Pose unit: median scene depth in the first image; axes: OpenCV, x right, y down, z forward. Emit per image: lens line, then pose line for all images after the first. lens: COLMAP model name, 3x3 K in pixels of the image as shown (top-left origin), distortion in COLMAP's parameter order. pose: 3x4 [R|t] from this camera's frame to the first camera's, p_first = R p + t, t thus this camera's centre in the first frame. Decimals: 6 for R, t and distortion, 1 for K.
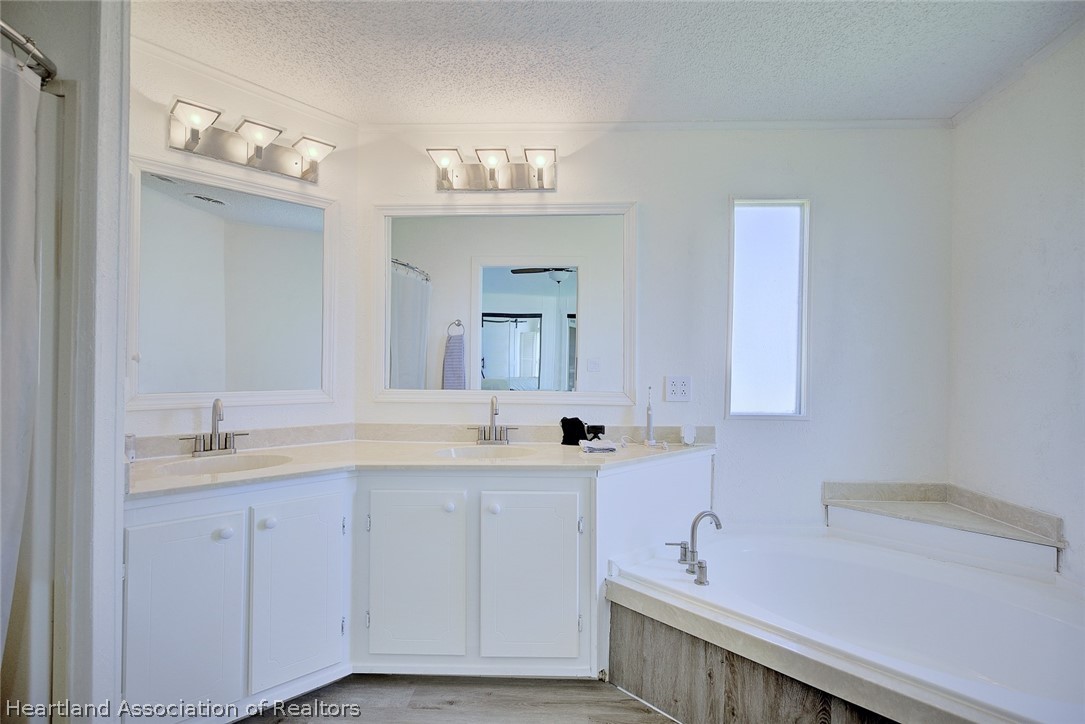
lens RADIAL K [[514.1, 0, 539.9], [0, 514.1, 362.8], [0, 0, 1]] dist [0.000551, -0.000409]
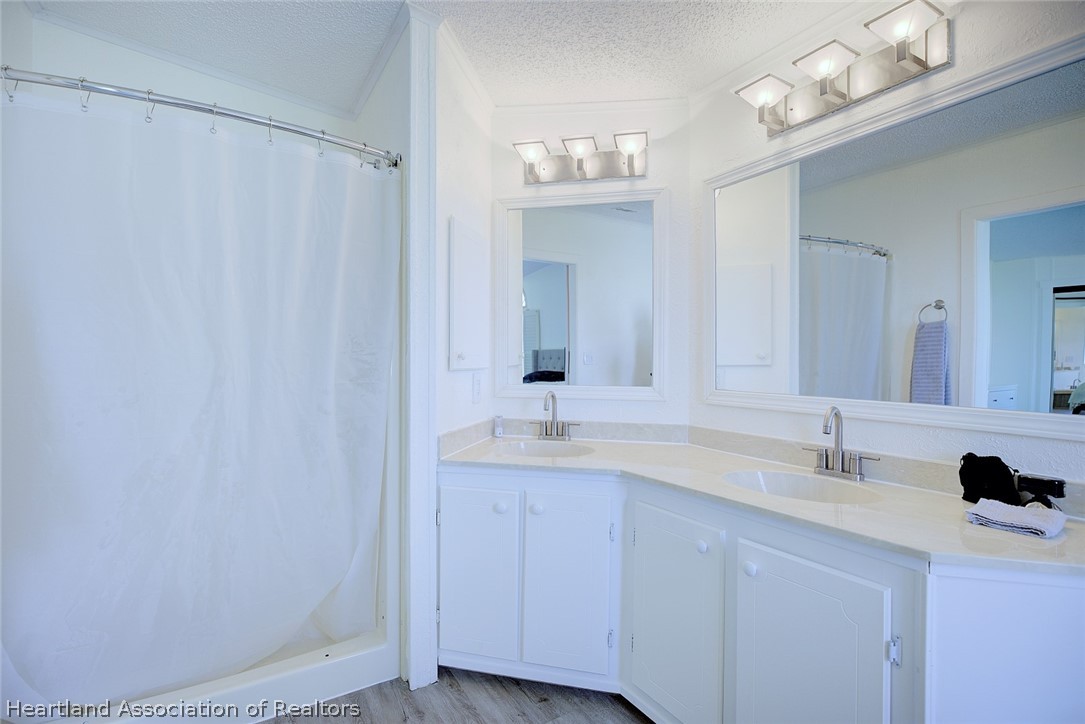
lens RADIAL K [[503.2, 0, 543.3], [0, 503.2, 357.9], [0, 0, 1]] dist [0.020972, -0.013922]
pose [[0.567840, -0.007696, -0.823103, 0.248703], [0.002287, 0.999967, -0.007772, 0.003737], [0.823136, 0.002531, 0.567839, 0.299809]]
